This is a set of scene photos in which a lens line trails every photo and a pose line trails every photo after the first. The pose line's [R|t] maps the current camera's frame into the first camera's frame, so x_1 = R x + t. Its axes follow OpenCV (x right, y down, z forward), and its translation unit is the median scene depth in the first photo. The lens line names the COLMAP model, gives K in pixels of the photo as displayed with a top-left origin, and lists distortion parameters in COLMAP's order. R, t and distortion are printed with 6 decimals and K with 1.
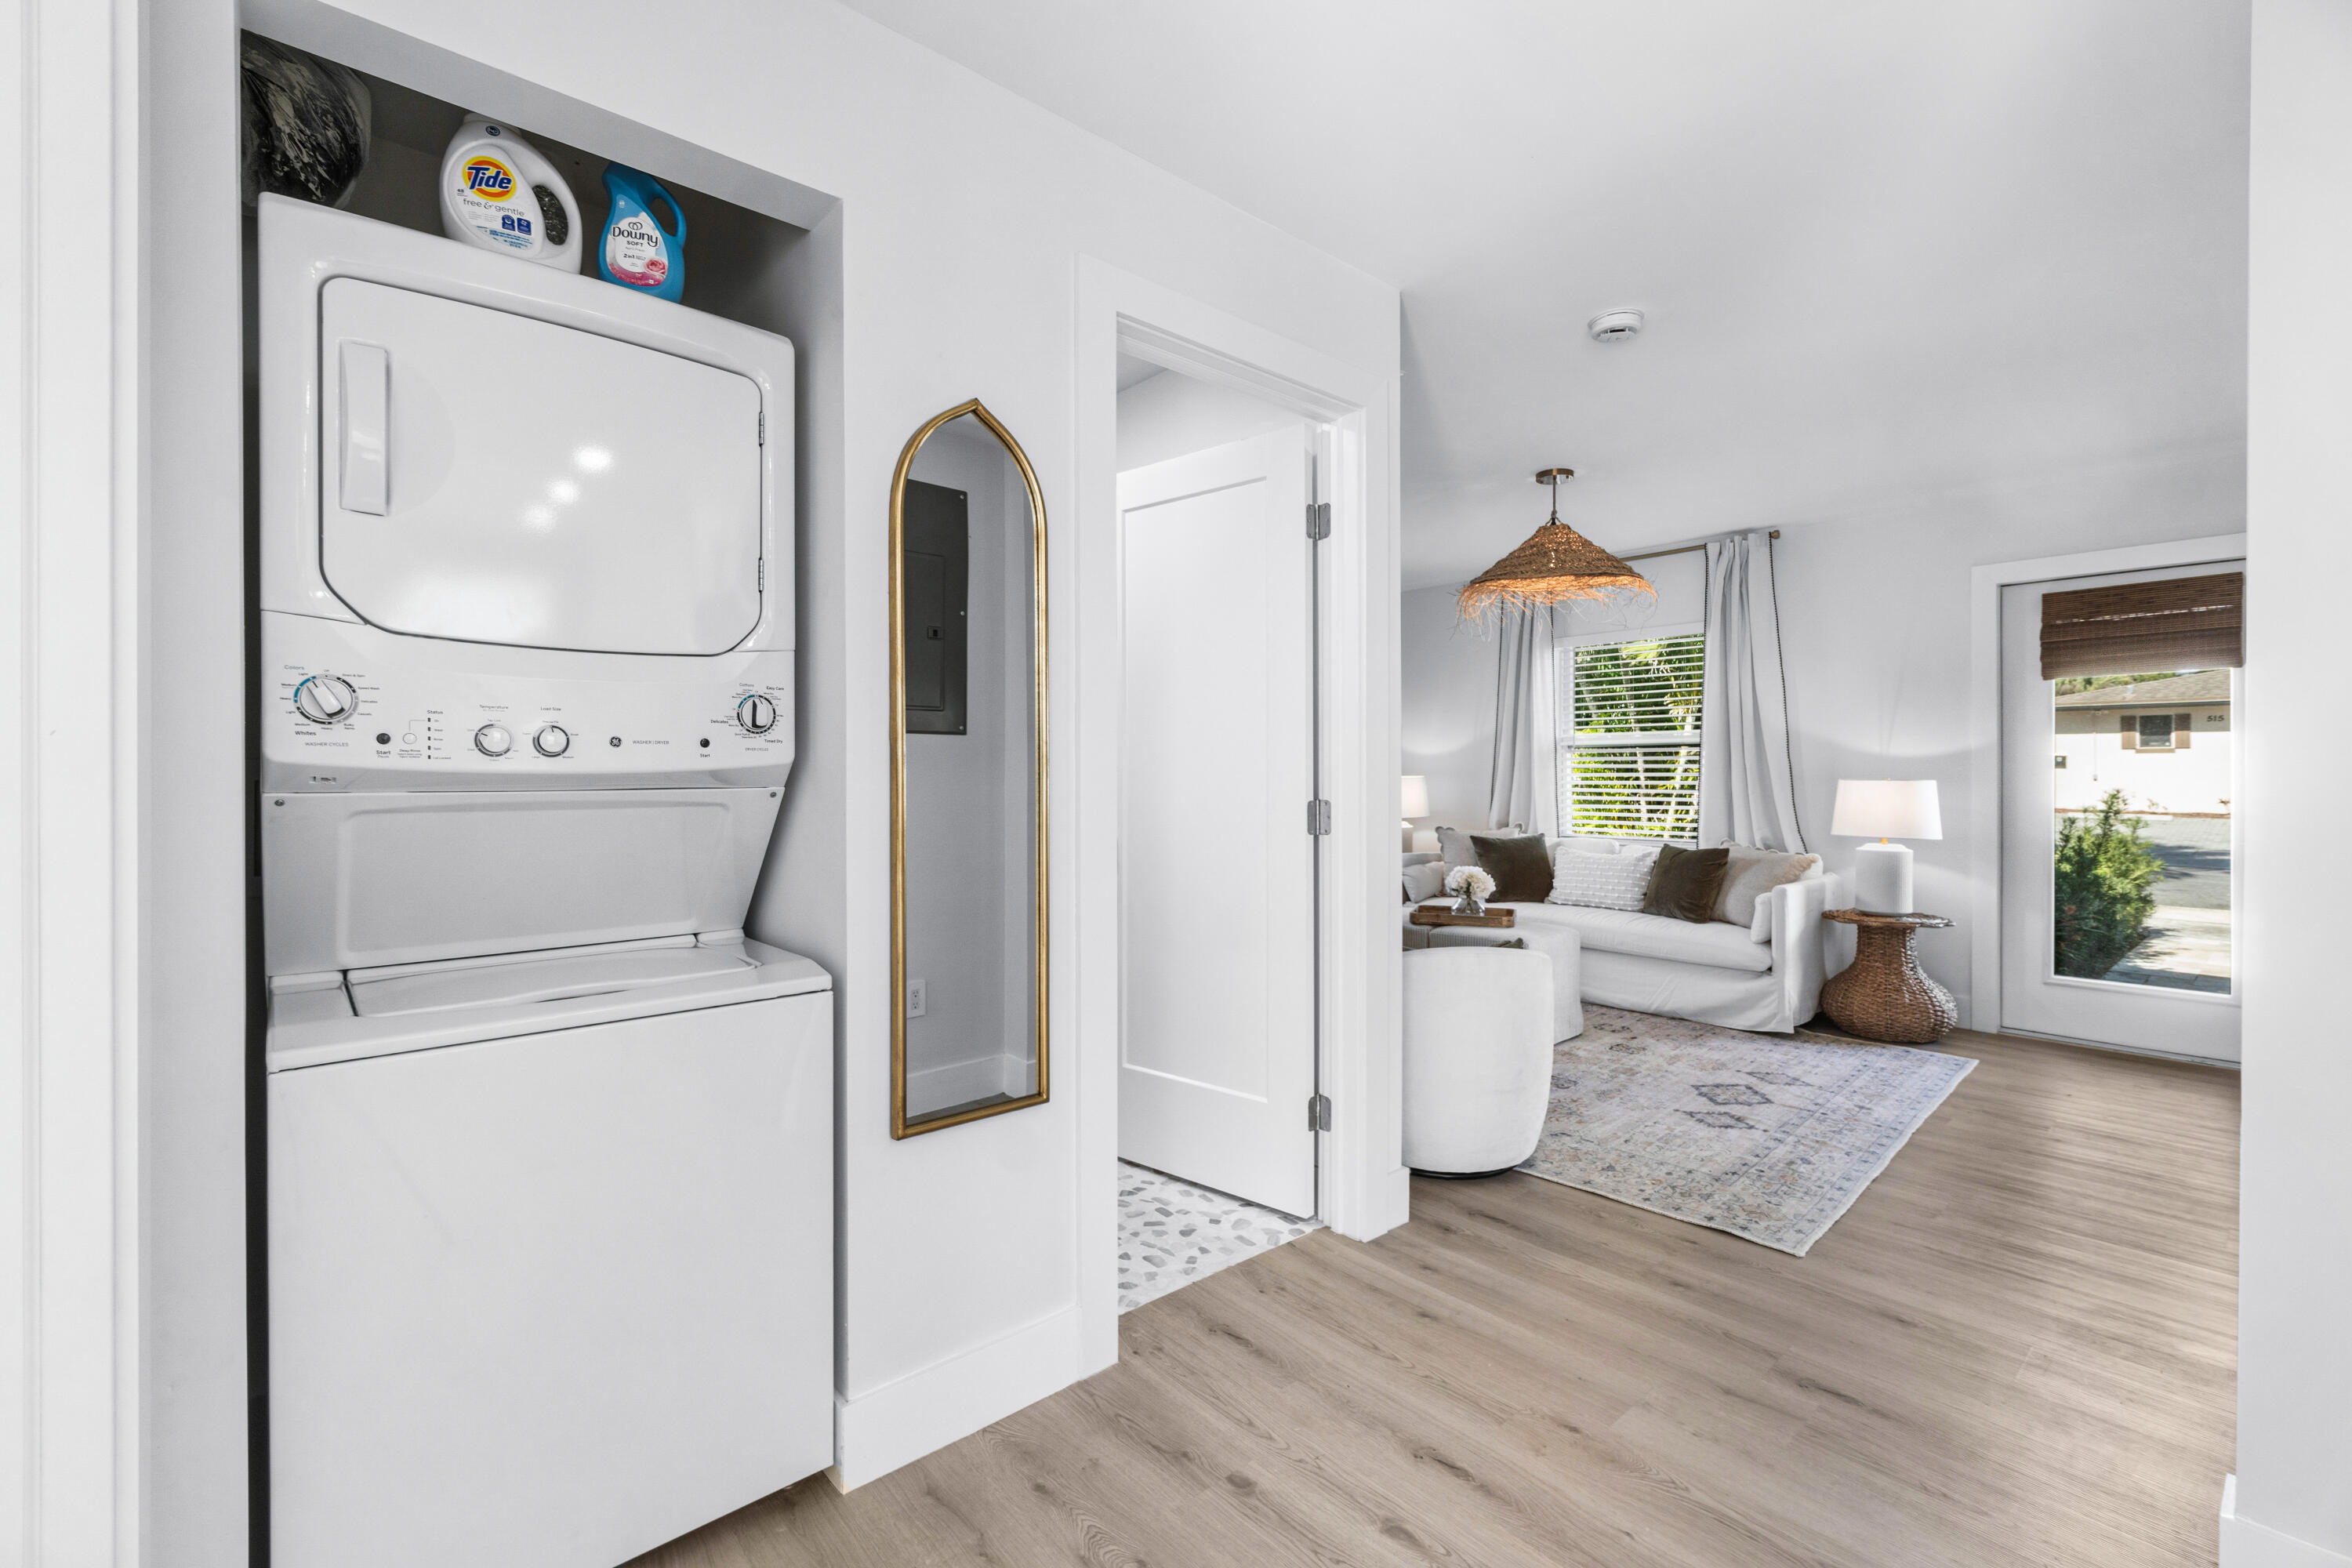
lens RADIAL K [[1003.4, 0, 1151.2], [0, 1003.4, 771.8], [0, 0, 1]] dist [-0.001016, 0.000307]
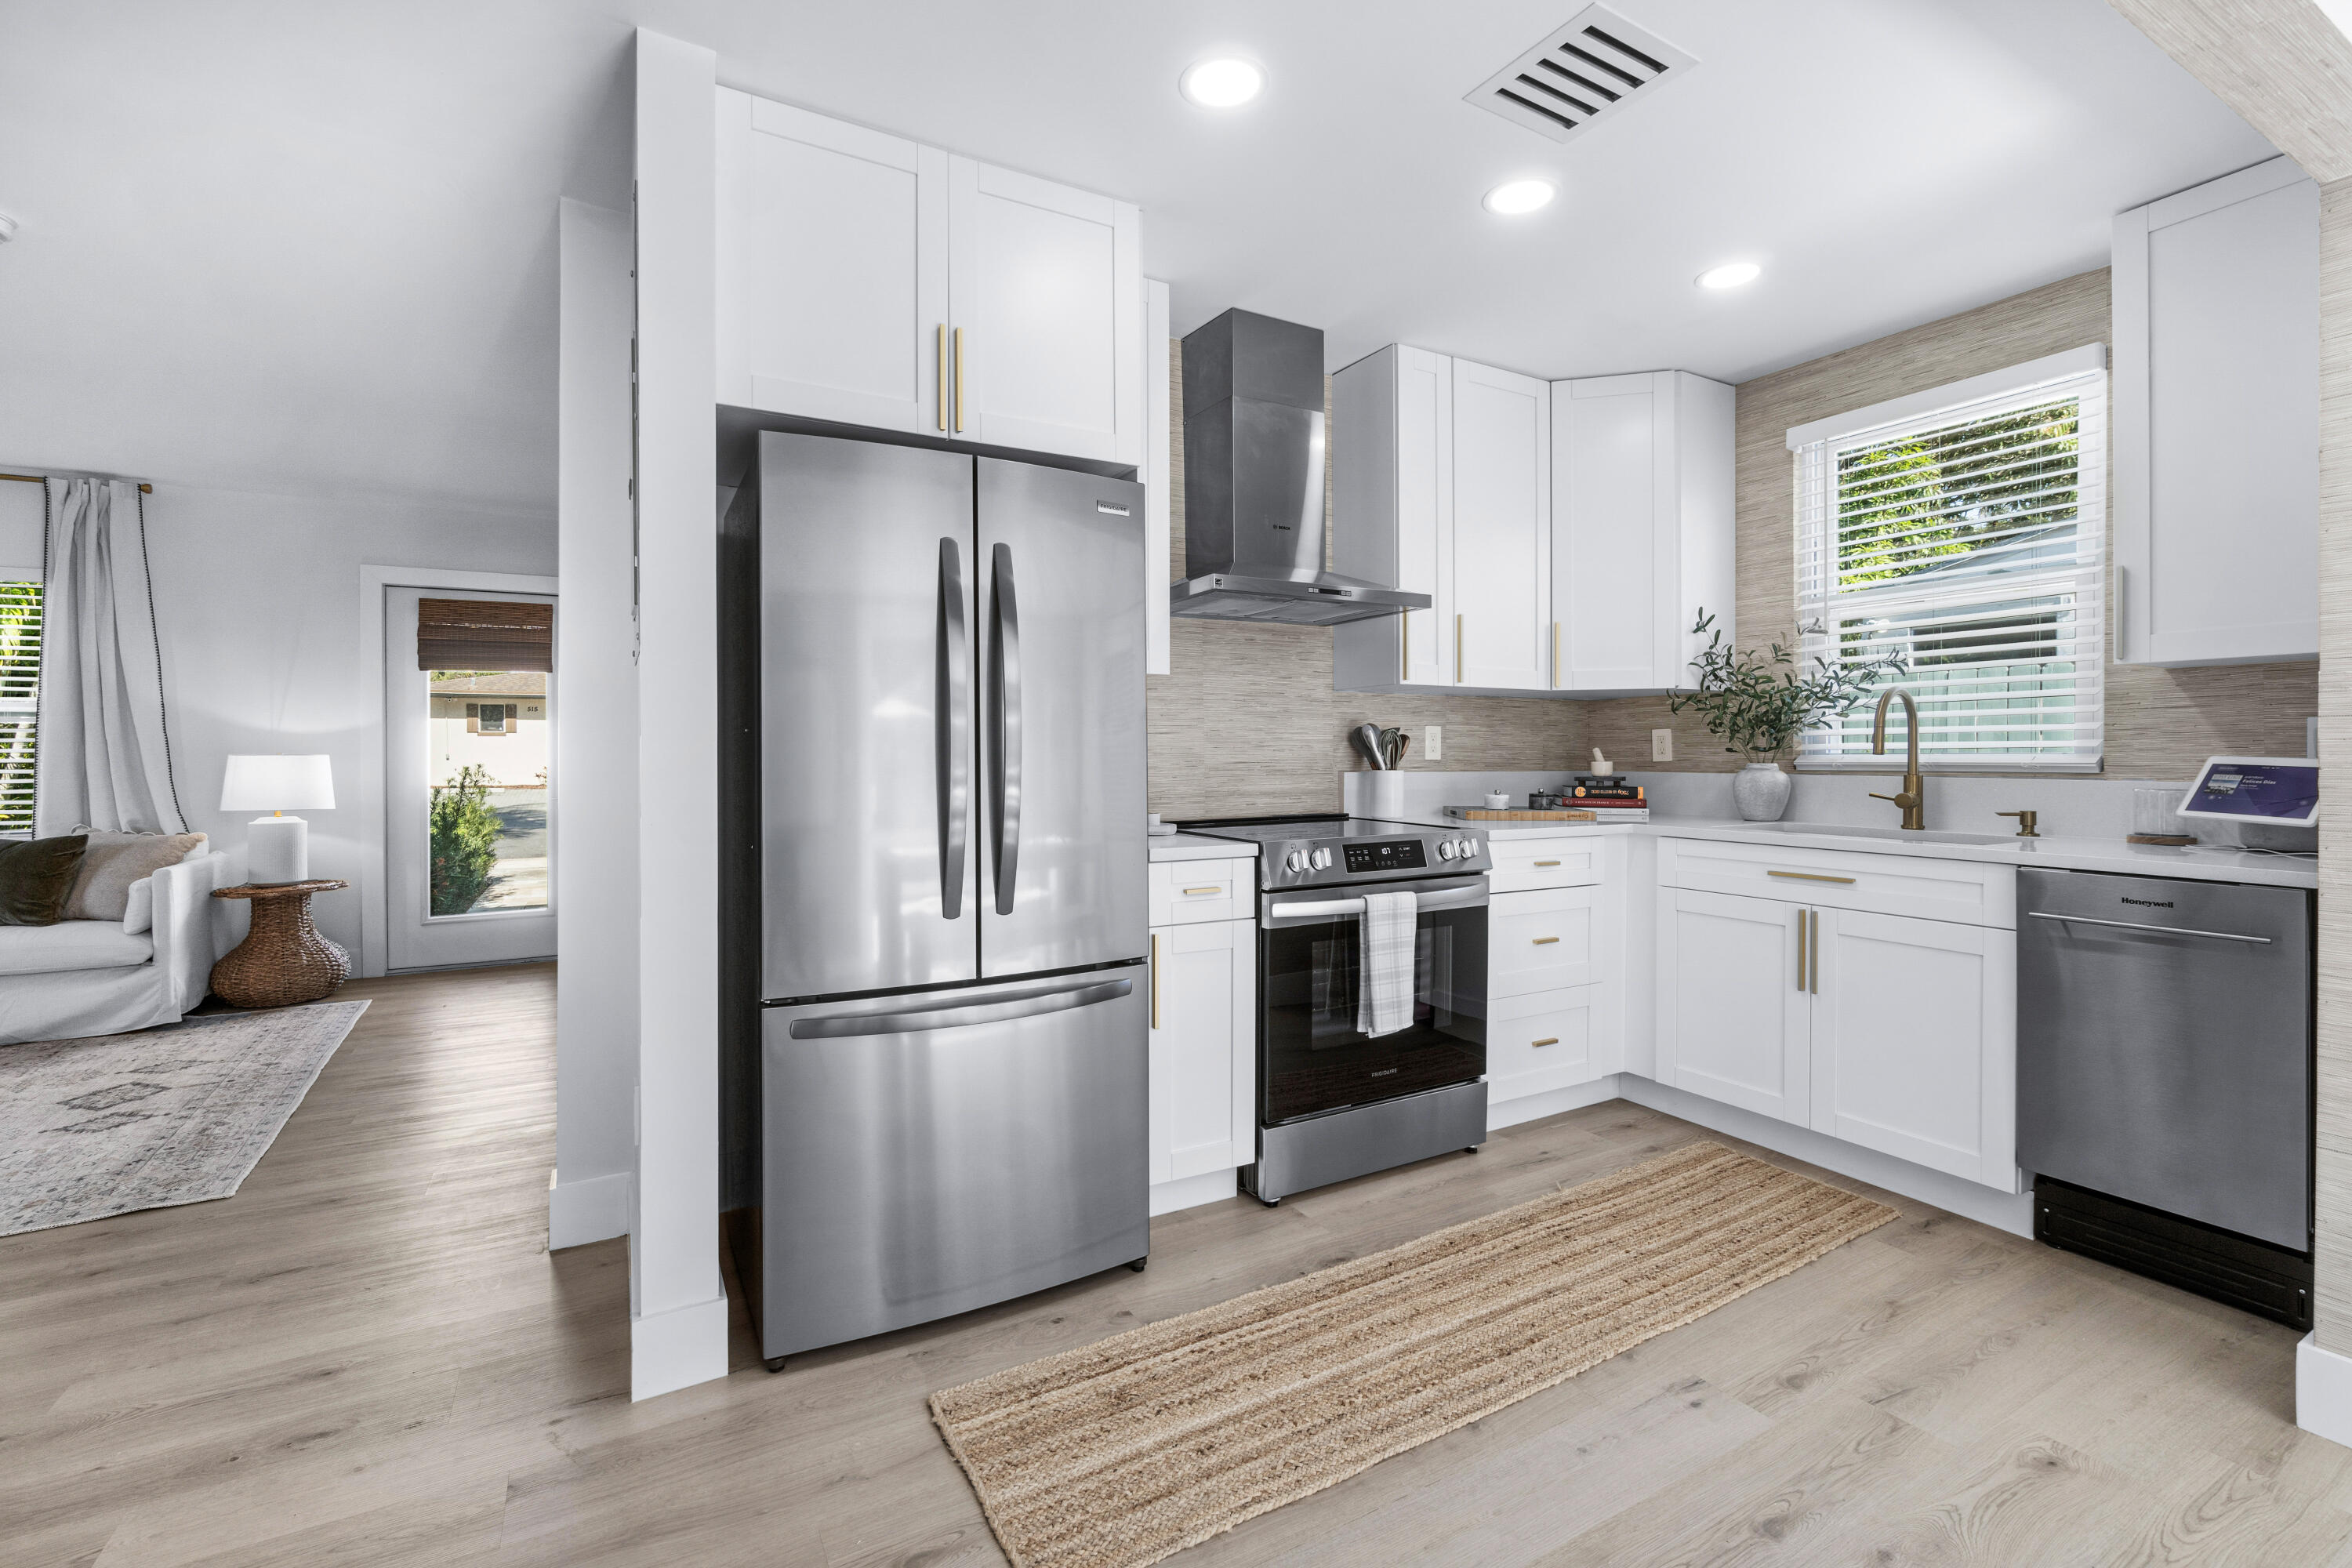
lens RADIAL K [[1010.9, 0, 1174.2], [0, 1010.9, 759.1], [0, 0, 1]] dist [0.000285, 0.000211]
pose [[0.188715, -0.007564, 0.982003, -0.122363], [0.002212, 0.999971, 0.007278, 0.007012], [-0.982029, 0.000799, 0.188726, -0.106981]]
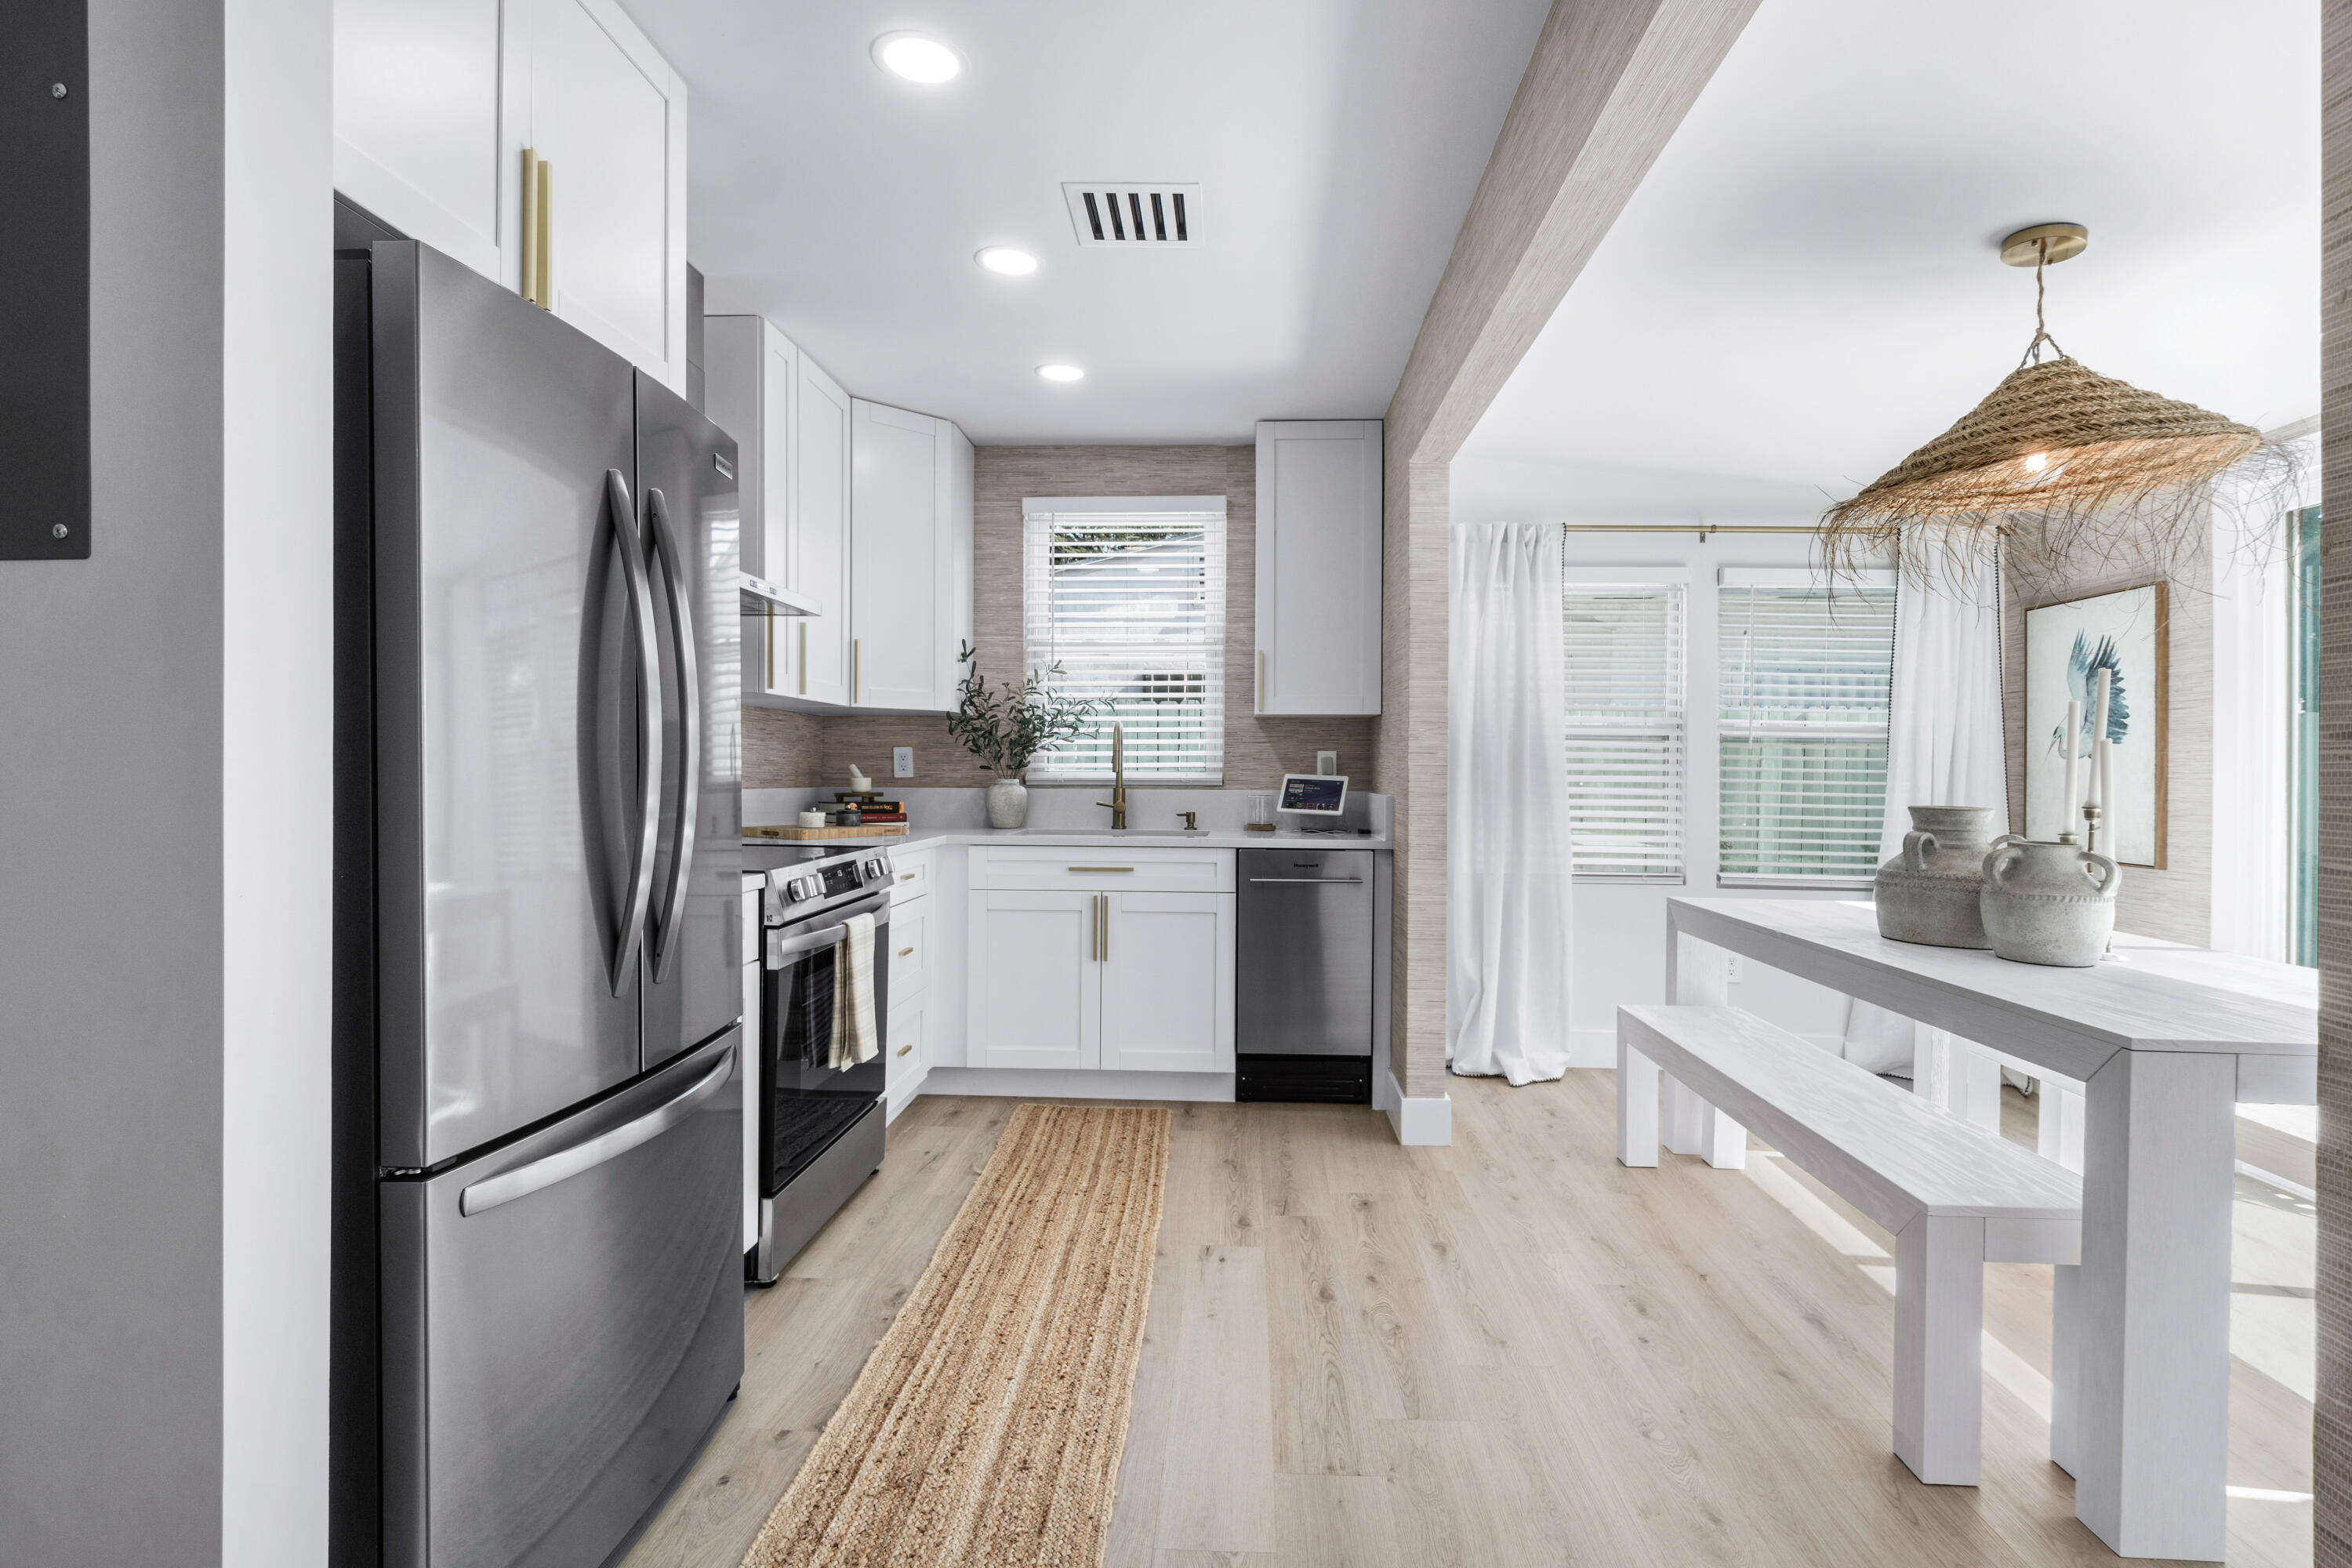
lens RADIAL K [[1124.3, 0, 1188.3], [0, 1124.3, 774.7], [0, 0, 1]] dist [0.001371, 0.000445]
pose [[-0.730915, -0.008607, 0.682414, -0.079884], [-0.006288, 0.999963, 0.005877, 0.005941], [-0.682440, 0.000004, -0.730942, 0.234003]]
